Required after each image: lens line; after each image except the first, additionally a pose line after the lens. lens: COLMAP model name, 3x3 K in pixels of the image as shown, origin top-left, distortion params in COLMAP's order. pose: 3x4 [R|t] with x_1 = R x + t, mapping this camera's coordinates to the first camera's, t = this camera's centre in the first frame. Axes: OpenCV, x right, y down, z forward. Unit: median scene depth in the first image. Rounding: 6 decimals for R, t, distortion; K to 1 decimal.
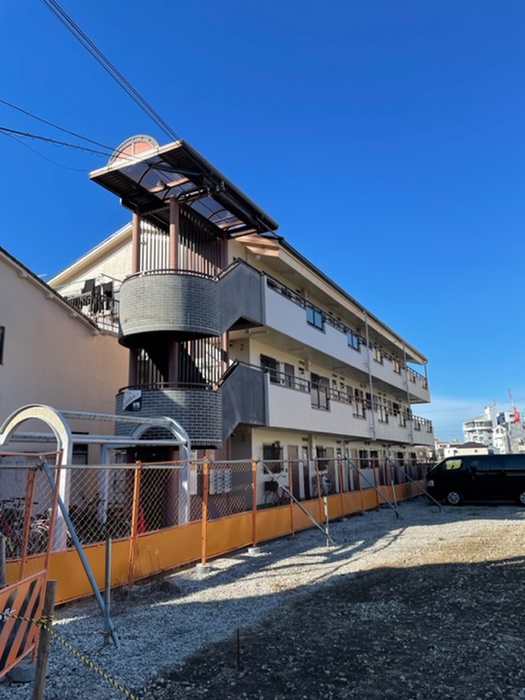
lens RADIAL K [[526.3, 0, 262.5], [0, 526.3, 350.0], [0, 0, 1]] dist [0.000456, 0.000082]
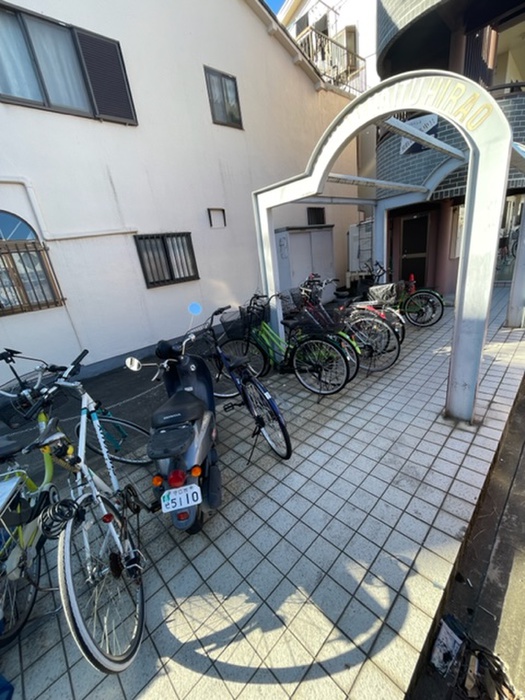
lens RADIAL K [[281.3, 0, 263.8], [0, 281.3, 350.7], [0, 0, 1]] dist [-0.002555, -0.000024]
pose [[0.942718, 0.012923, -0.333340, -0.303213], [0.169088, 0.842863, 0.510873, 0.107411], [0.287562, -0.537973, 0.792397, 0.440859]]
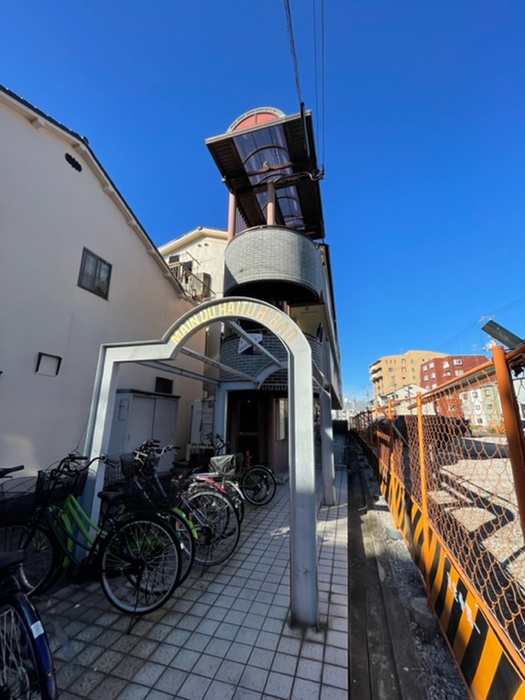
lens RADIAL K [[281.3, 0, 263.8], [0, 281.3, 350.7], [0, 0, 1]] dist [-0.002555, -0.000024]
pose [[0.979956, 0.077317, 0.183599, -0.305765], [-0.072252, 0.996802, -0.034131, 0.118288], [-0.185651, 0.020181, 0.982409, 0.449594]]
